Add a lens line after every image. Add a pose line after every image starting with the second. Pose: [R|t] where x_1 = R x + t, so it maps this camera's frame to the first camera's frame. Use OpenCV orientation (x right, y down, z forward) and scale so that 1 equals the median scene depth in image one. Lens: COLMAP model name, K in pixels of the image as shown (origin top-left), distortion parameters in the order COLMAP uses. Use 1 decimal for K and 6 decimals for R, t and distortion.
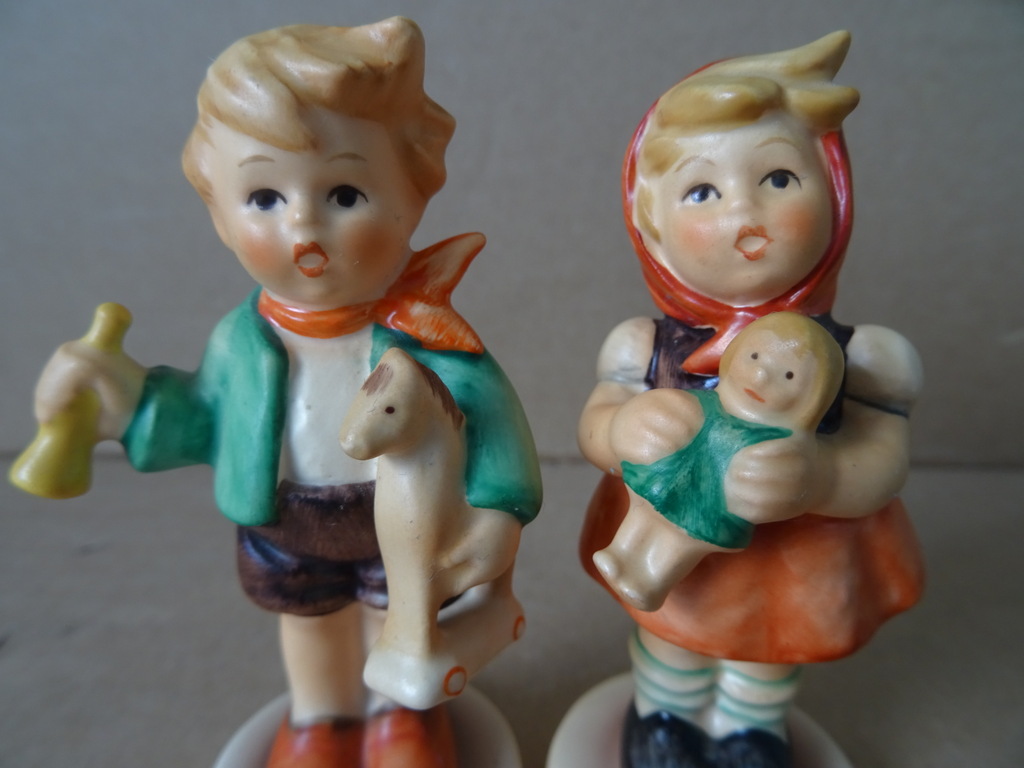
lens RADIAL K [[723.7, 0, 511.0], [0, 723.7, 383.2], [0, 0, 1]] dist [-0.005256, -0.002549]
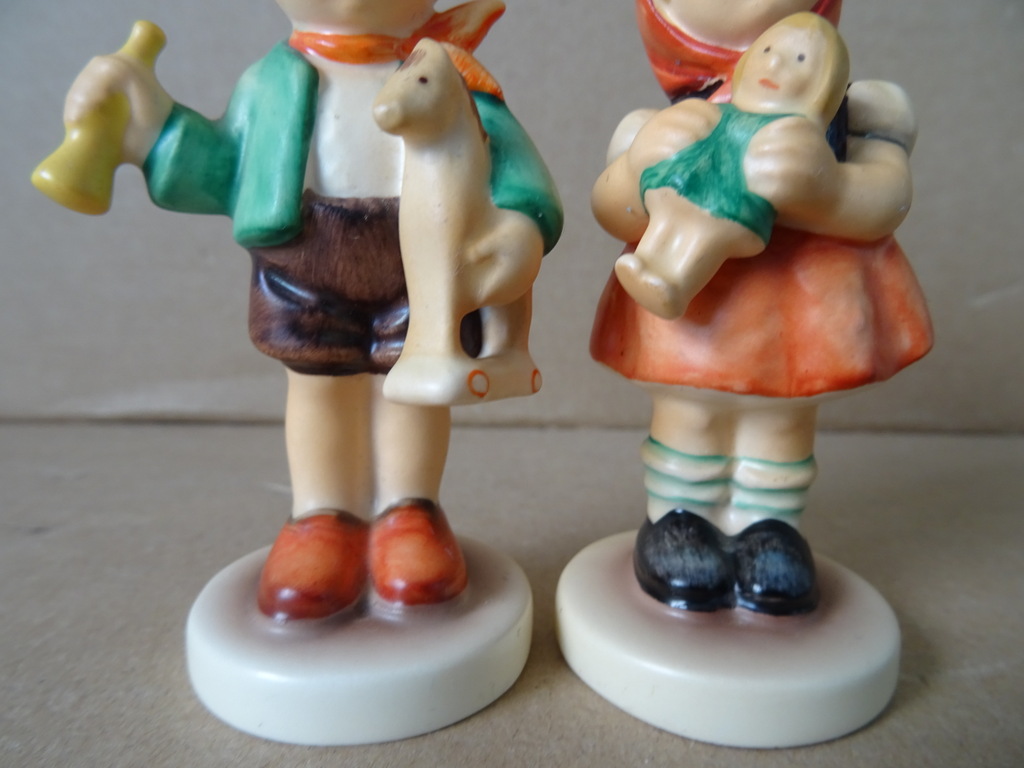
lens RADIAL K [[719.5, 0, 511.7], [0, 719.5, 380.8], [0, 0, 1]] dist [0.005583, -0.028935]
pose [[0.999074, 0.006408, 0.042538, -0.071465], [-0.000807, 0.991460, -0.130408, 0.518087], [-0.043010, 0.130253, 0.990547, 0.028246]]
